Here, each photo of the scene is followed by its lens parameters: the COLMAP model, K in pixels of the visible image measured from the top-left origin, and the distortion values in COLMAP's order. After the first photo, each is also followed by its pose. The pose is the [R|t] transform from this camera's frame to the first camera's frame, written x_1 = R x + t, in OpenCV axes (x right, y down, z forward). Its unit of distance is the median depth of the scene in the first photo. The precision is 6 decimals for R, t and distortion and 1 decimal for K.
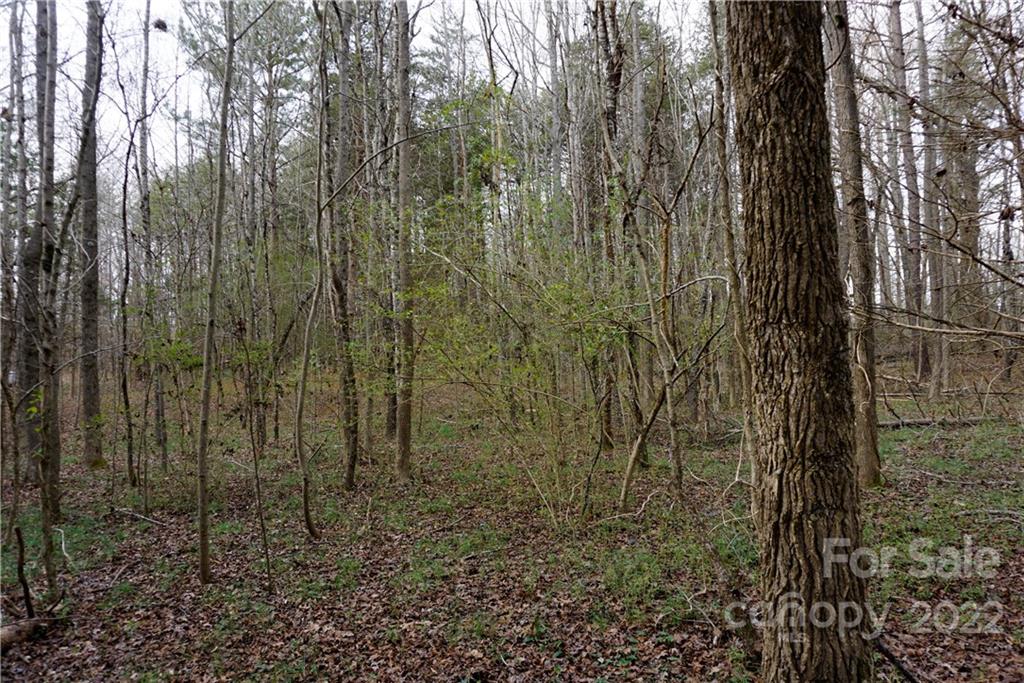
lens RADIAL K [[683.6, 0, 512.0], [0, 683.6, 341.5], [0, 0, 1]] dist [-0.054395, 0.035768]
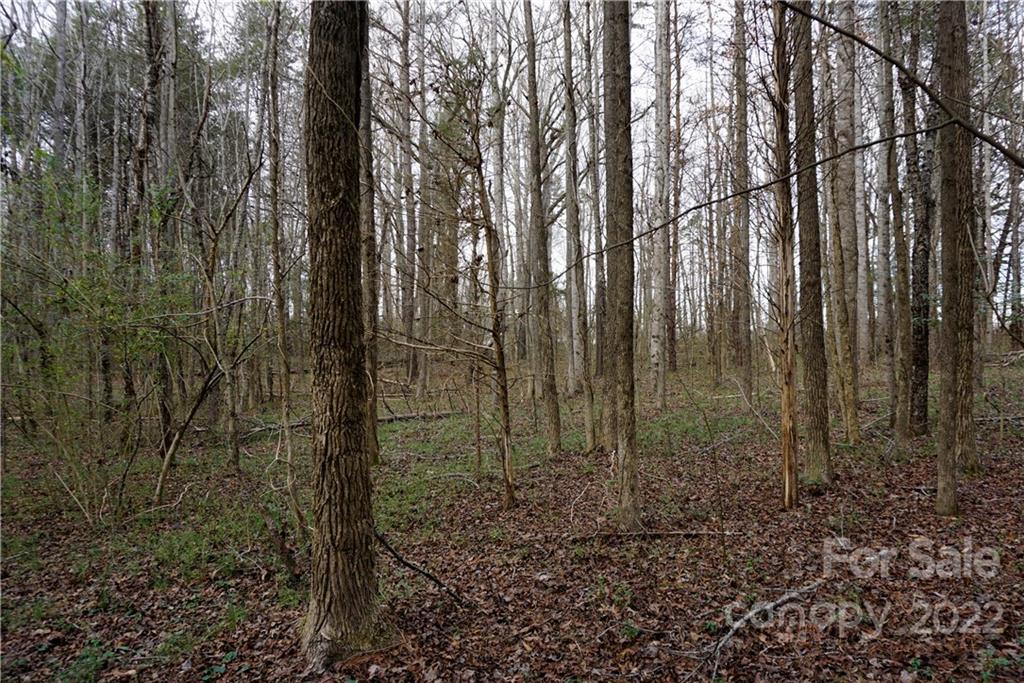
lens RADIAL K [[683.6, 0, 512.0], [0, 683.6, 341.5], [0, 0, 1]] dist [-0.054395, 0.035768]
pose [[0.771280, 0.035330, 0.635514, -0.127303], [-0.031766, 0.999351, -0.017004, -0.007886], [-0.635703, -0.007073, 0.771902, -0.230787]]
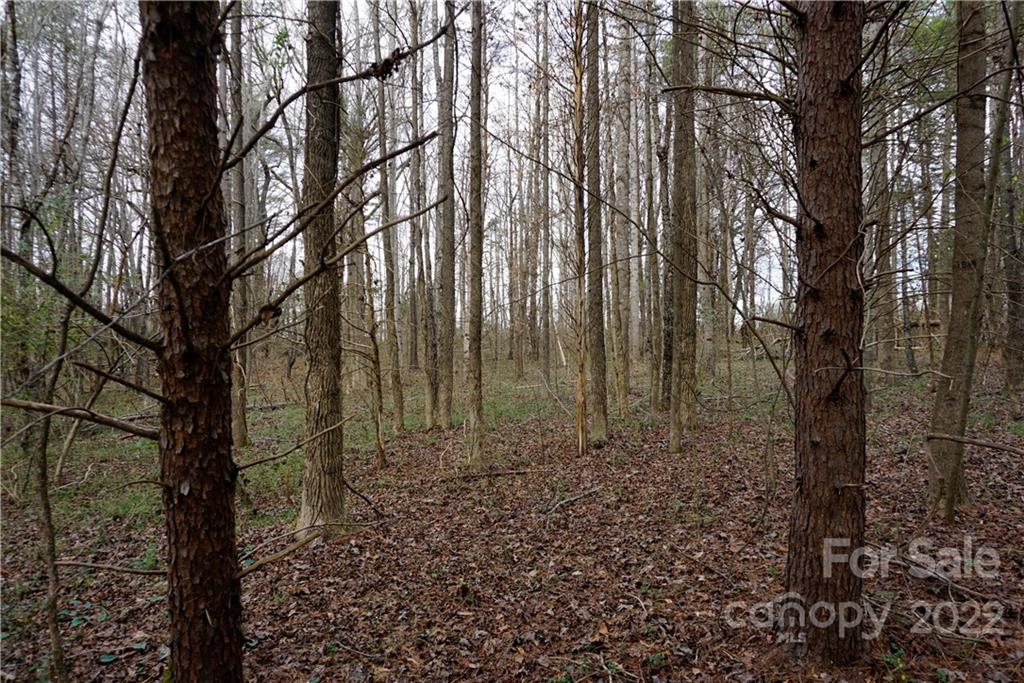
lens RADIAL K [[683.6, 0, 512.0], [0, 683.6, 341.5], [0, 0, 1]] dist [-0.054395, 0.035768]
pose [[0.552175, 0.034915, 0.832997, -0.552779], [-0.033876, 0.999237, -0.019427, -0.007741], [-0.833040, -0.017491, 0.552936, -0.439914]]
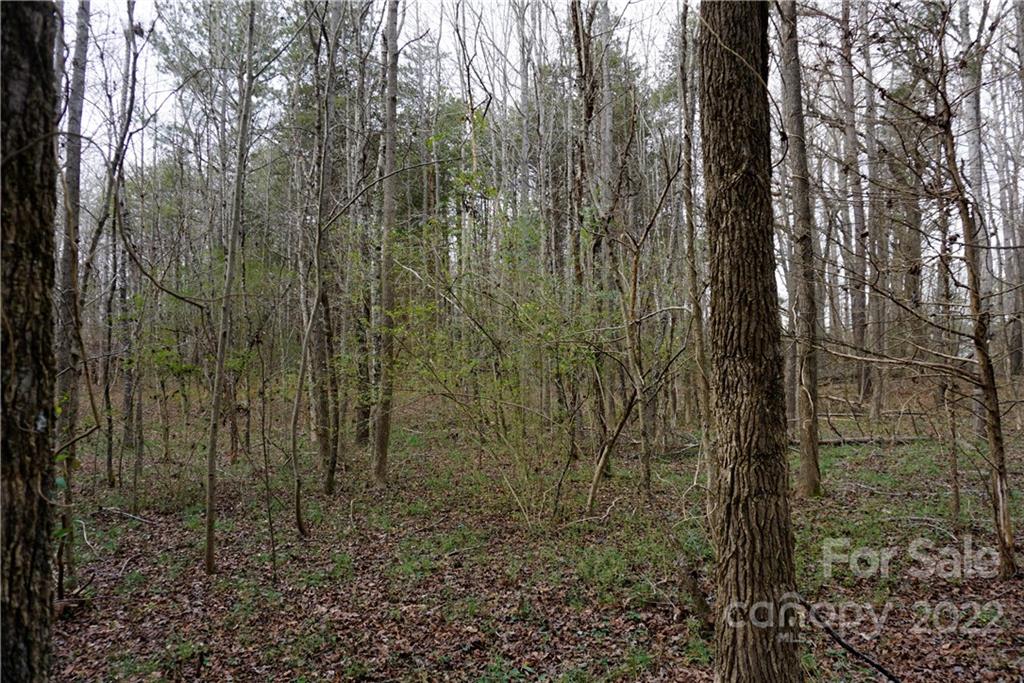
lens RADIAL K [[683.6, 0, 512.0], [0, 683.6, 341.5], [0, 0, 1]] dist [-0.054395, 0.035768]
pose [[0.997773, 0.028136, 0.060474, -0.049833], [-0.027013, 0.999449, -0.019306, -0.007048], [-0.060984, 0.017630, 0.997983, -0.124305]]
